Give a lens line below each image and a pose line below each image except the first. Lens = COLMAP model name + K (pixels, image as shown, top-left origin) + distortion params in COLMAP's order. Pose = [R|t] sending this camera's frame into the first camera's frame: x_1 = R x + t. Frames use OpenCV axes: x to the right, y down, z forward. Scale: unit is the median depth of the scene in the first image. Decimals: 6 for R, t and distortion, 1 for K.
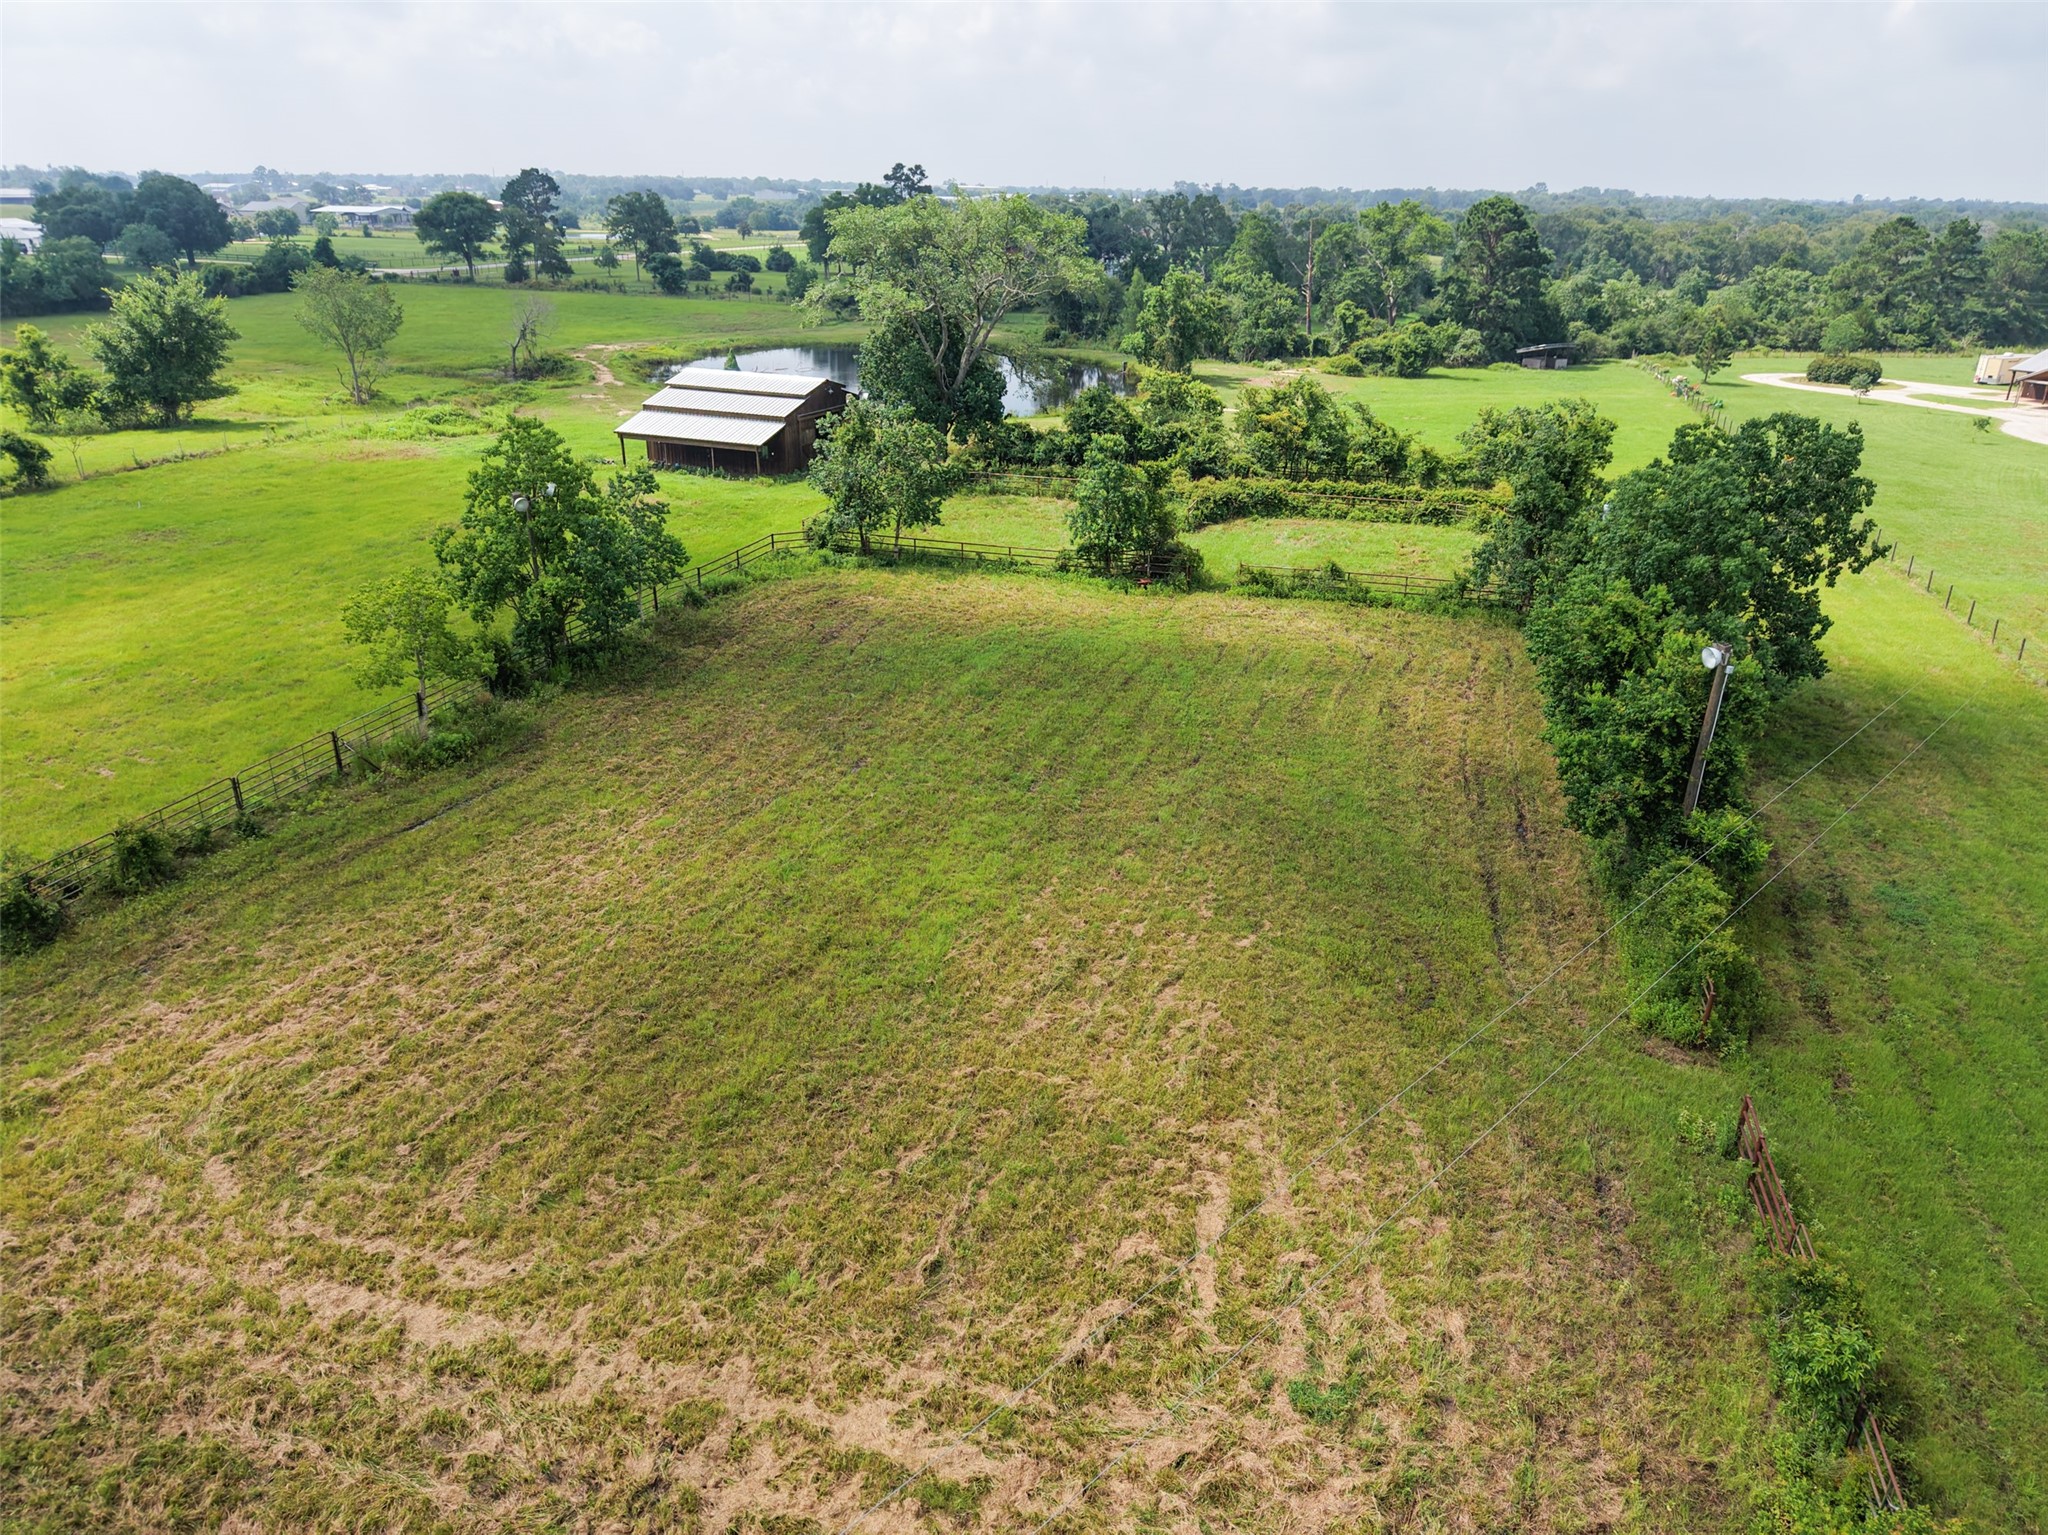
lens RADIAL K [[1437.7, 0, 1018.9], [0, 1437.7, 763.2], [0, 0, 1]] dist [0.027601, -0.039728]
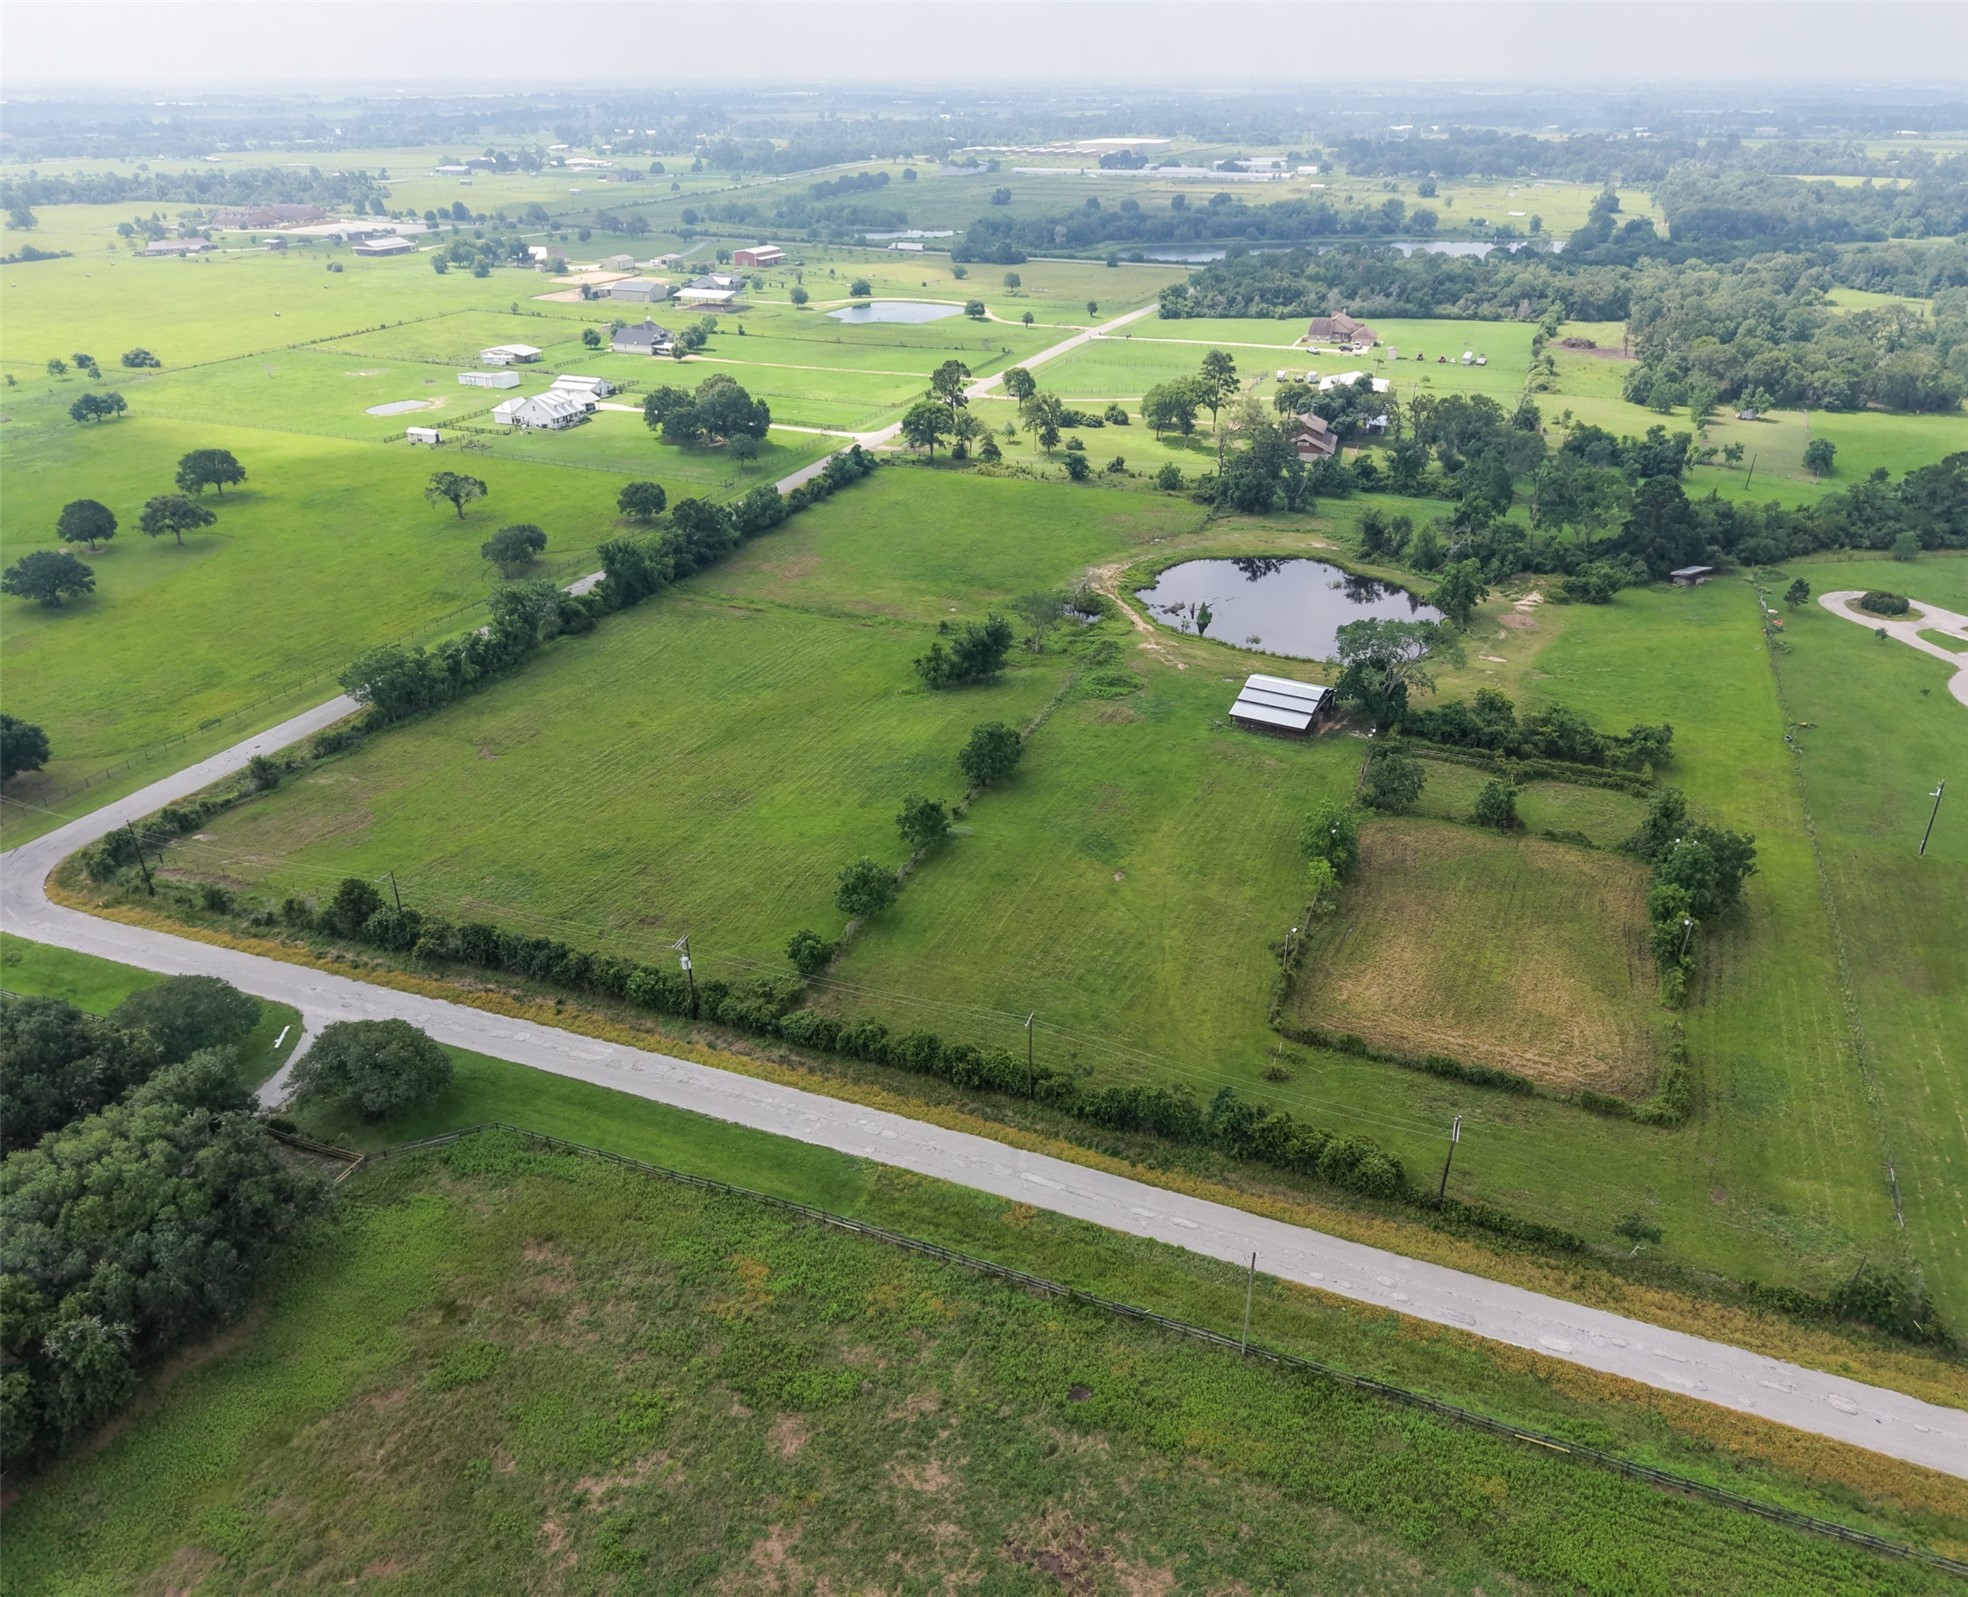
lens RADIAL K [[1448.2, 0, 933.5], [0, 1448.2, 796.9], [0, 0, 1]] dist [-0.002194, -0.013515]
pose [[0.989882, 0.039090, -0.136404, -0.916785], [-0.029591, 0.997038, 0.070988, -0.531304], [0.138775, -0.066233, 0.988107, -2.771377]]
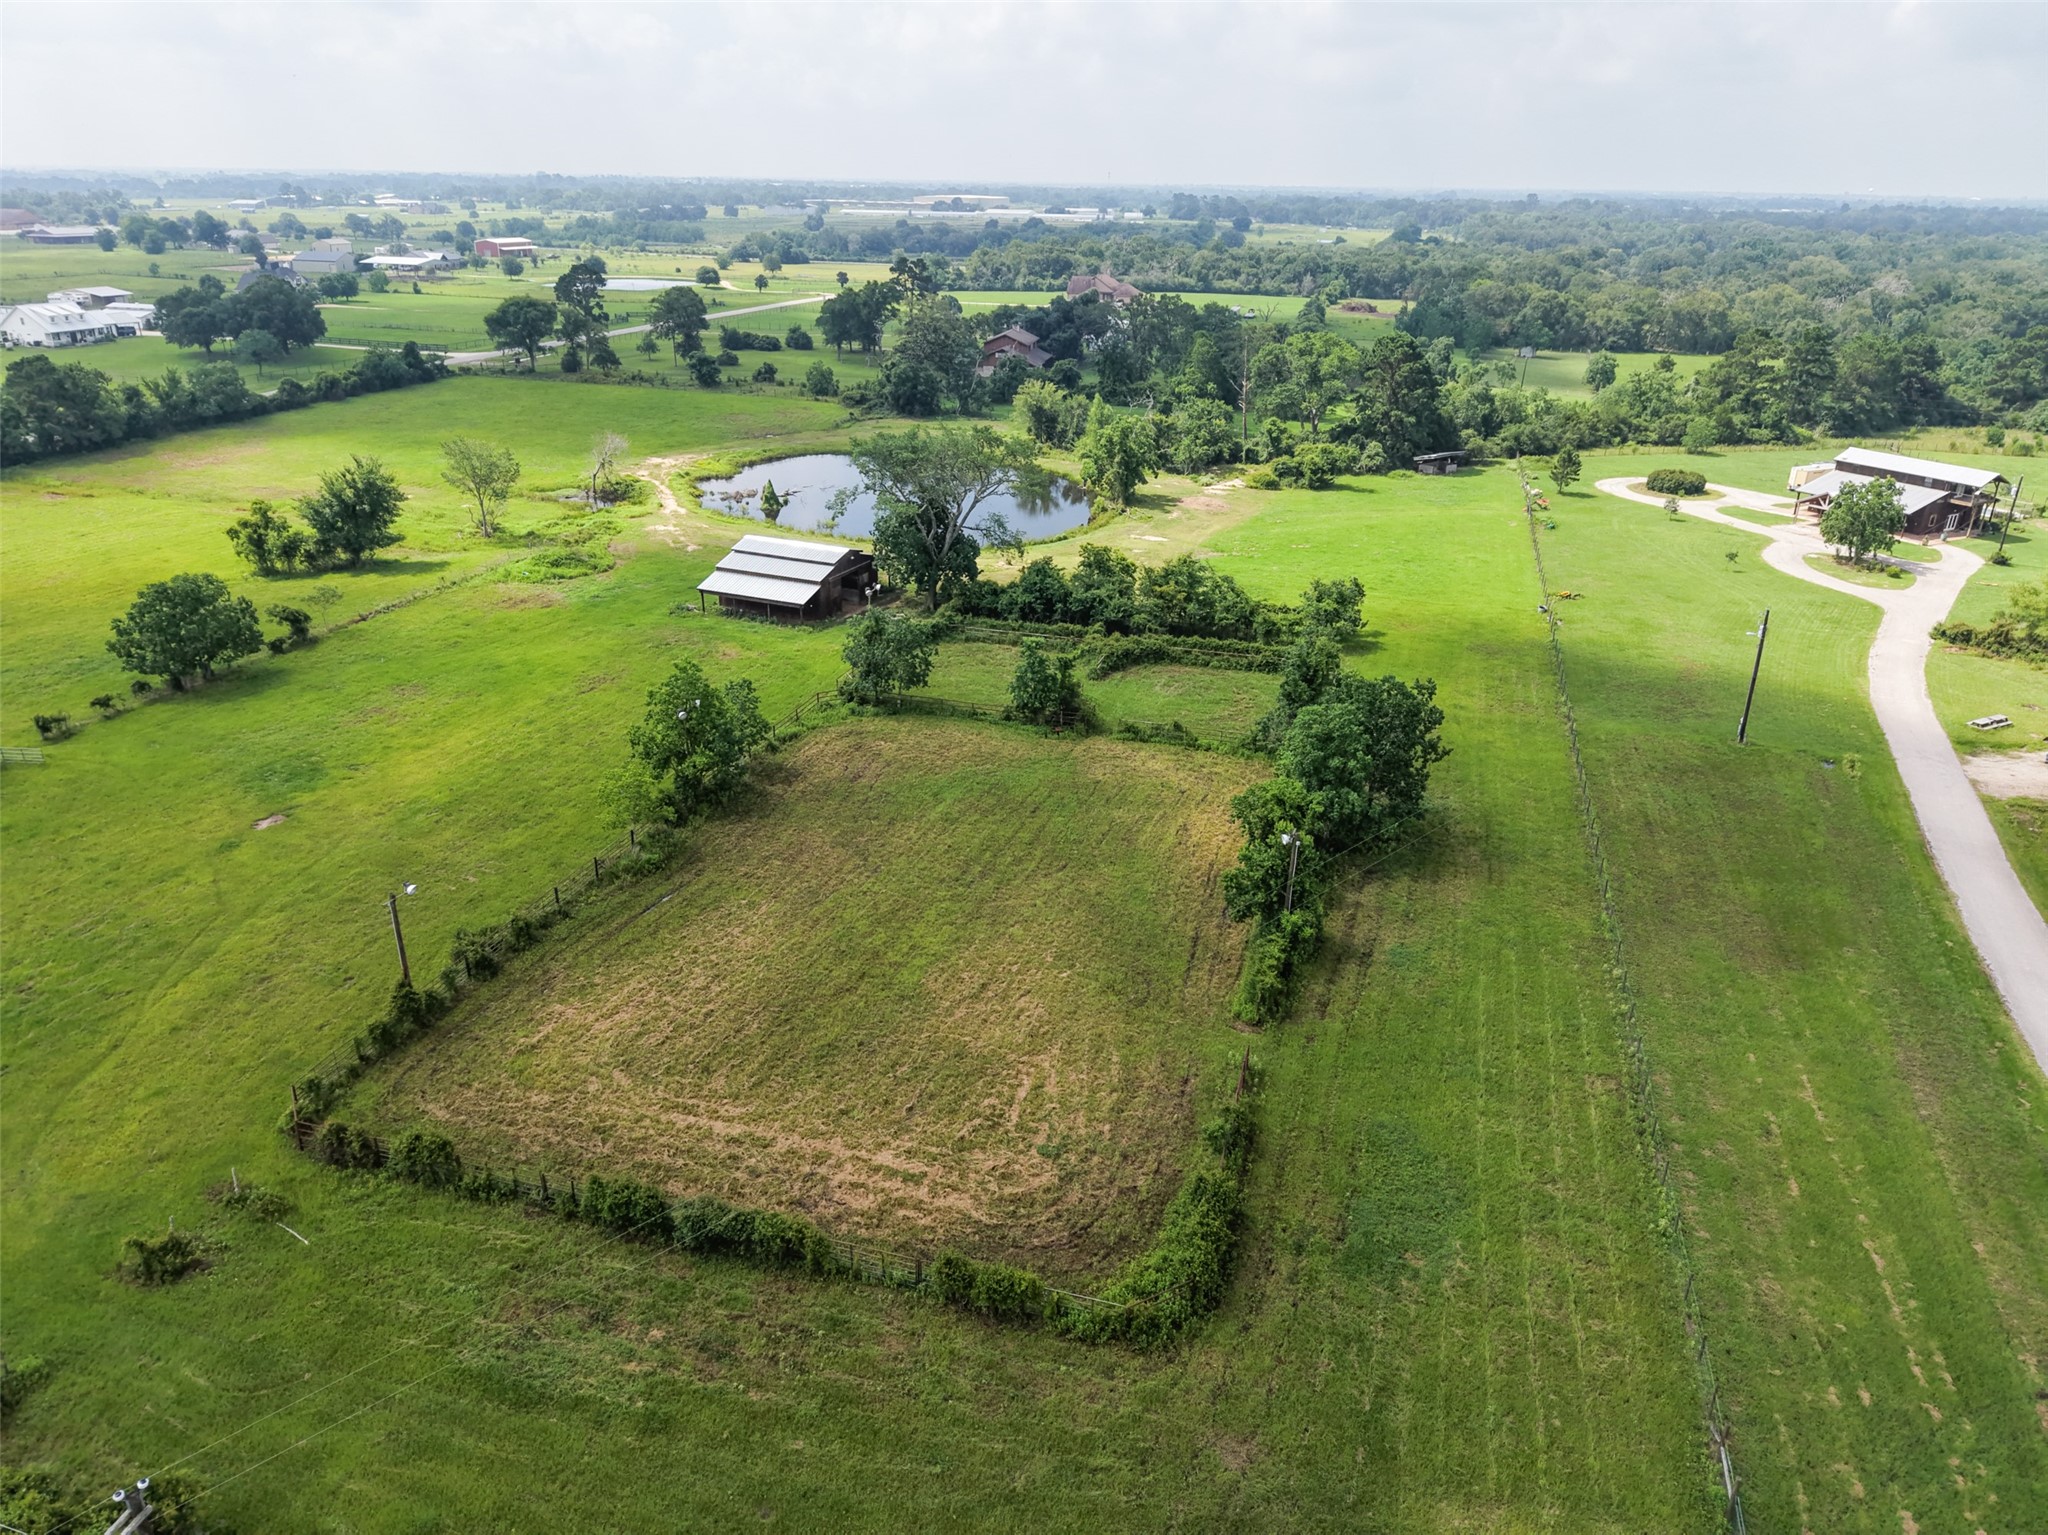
lens RADIAL K [[1437.7, 0, 1017.2], [0, 1437.7, 729.1], [0, 0, 1]] dist [0.027601, -0.039728]
pose [[0.999989, 0.000286, -0.004631, 0.075591], [-0.000375, 0.999815, -0.019247, -0.146230], [0.004625, 0.019249, 0.999804, -0.829901]]
